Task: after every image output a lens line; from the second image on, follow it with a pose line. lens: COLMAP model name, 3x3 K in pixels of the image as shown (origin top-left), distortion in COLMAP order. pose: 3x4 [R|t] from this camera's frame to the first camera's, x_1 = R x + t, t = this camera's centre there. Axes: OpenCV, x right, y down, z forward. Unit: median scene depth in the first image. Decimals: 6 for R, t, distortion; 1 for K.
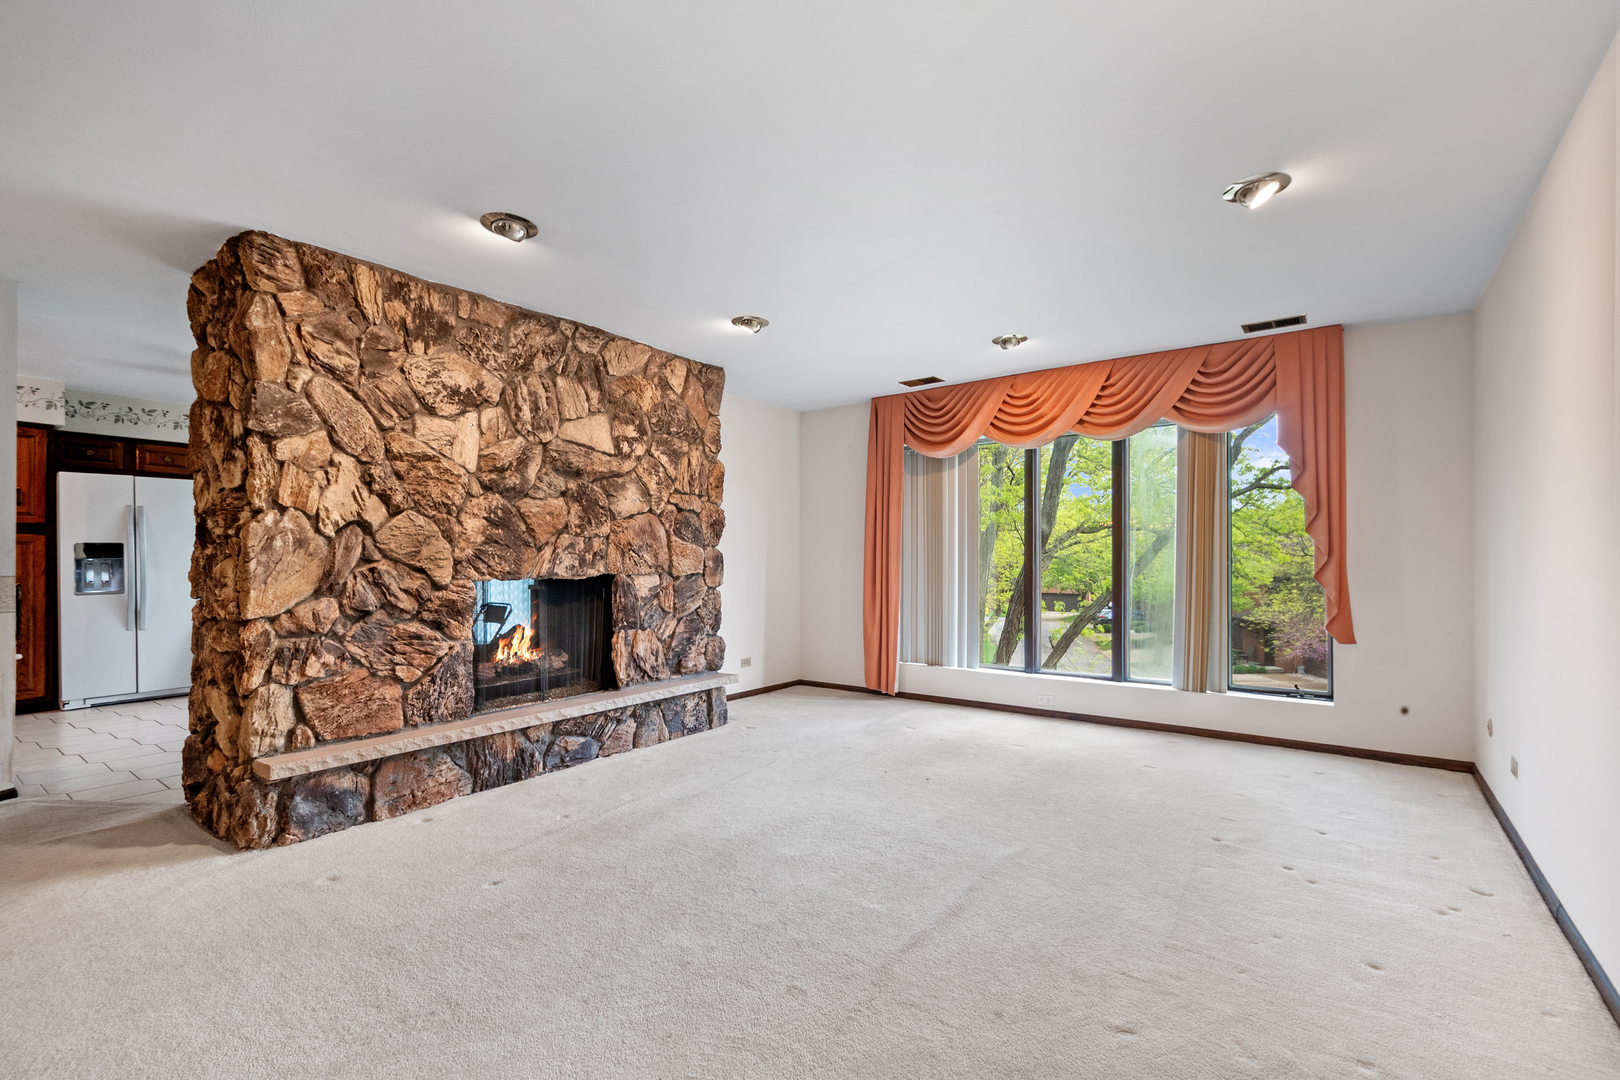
lens RADIAL K [[717.4, 0, 830.5], [0, 717.4, 561.7], [0, 0, 1]] dist [0.003594, -0.000331]
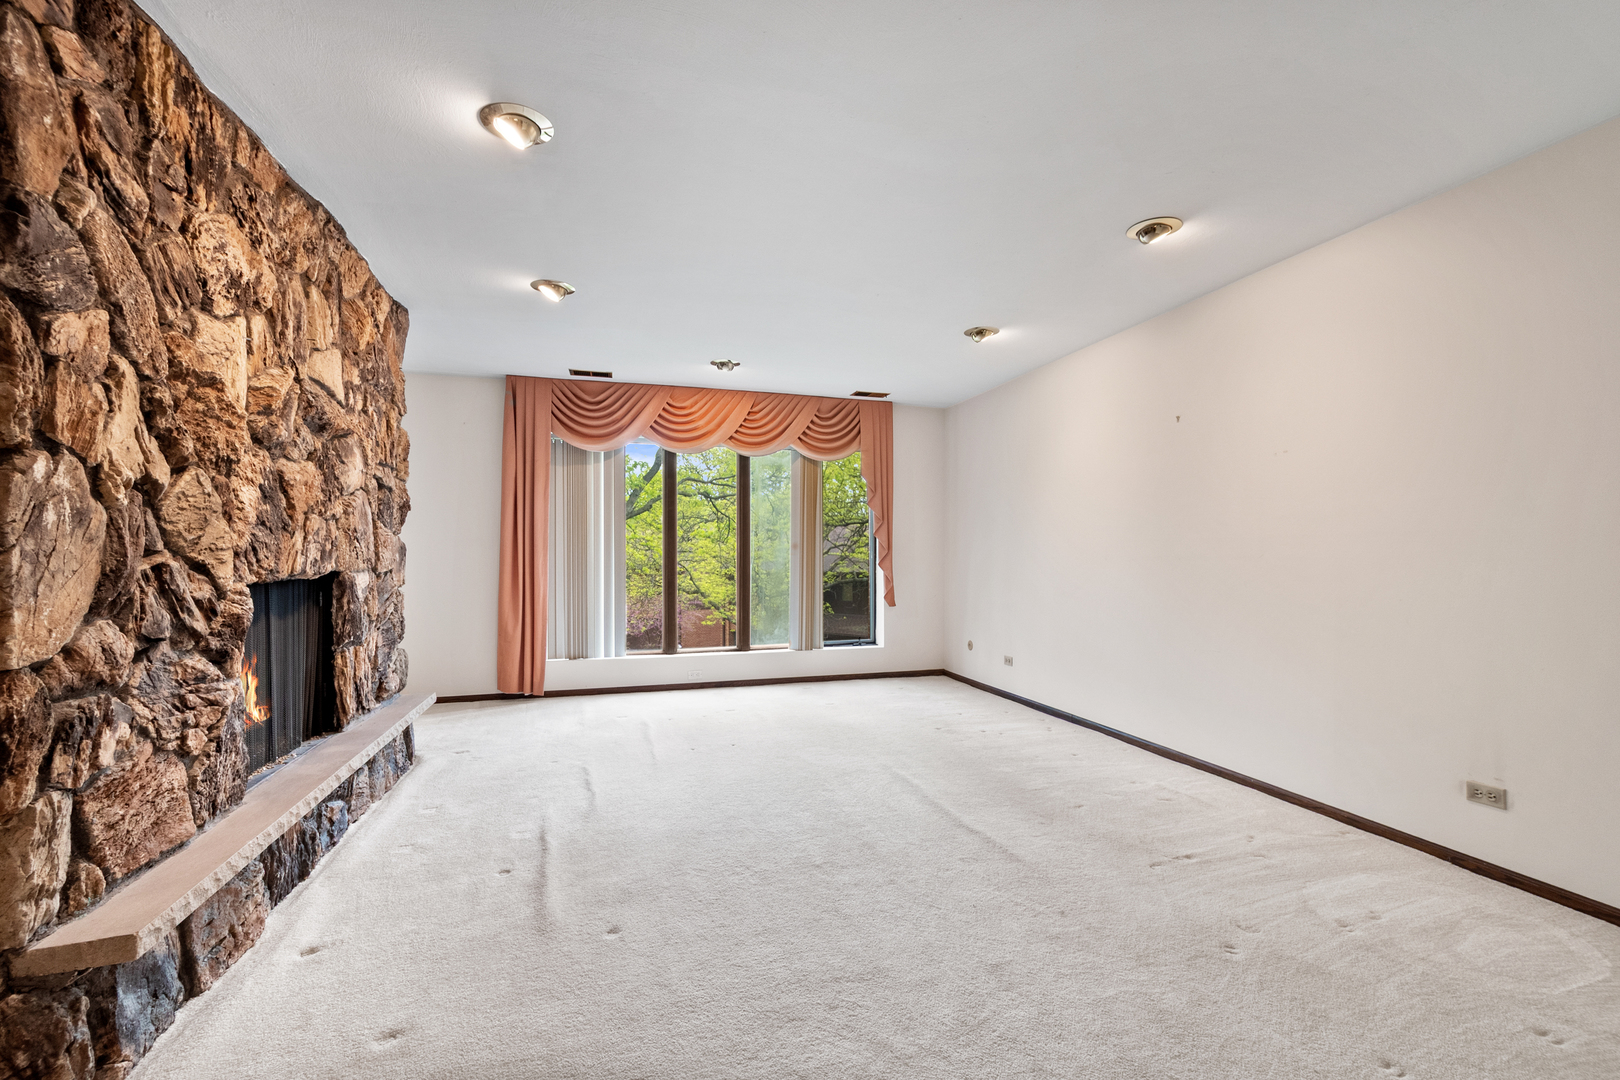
lens RADIAL K [[717.4, 0, 830.5], [0, 717.4, 561.7], [0, 0, 1]] dist [0.003594, -0.000331]
pose [[0.591165, -0.008686, 0.806504, -0.747158], [0.001949, 0.999954, 0.009341, 0.002307], [-0.806548, -0.003950, 0.591155, 0.219250]]
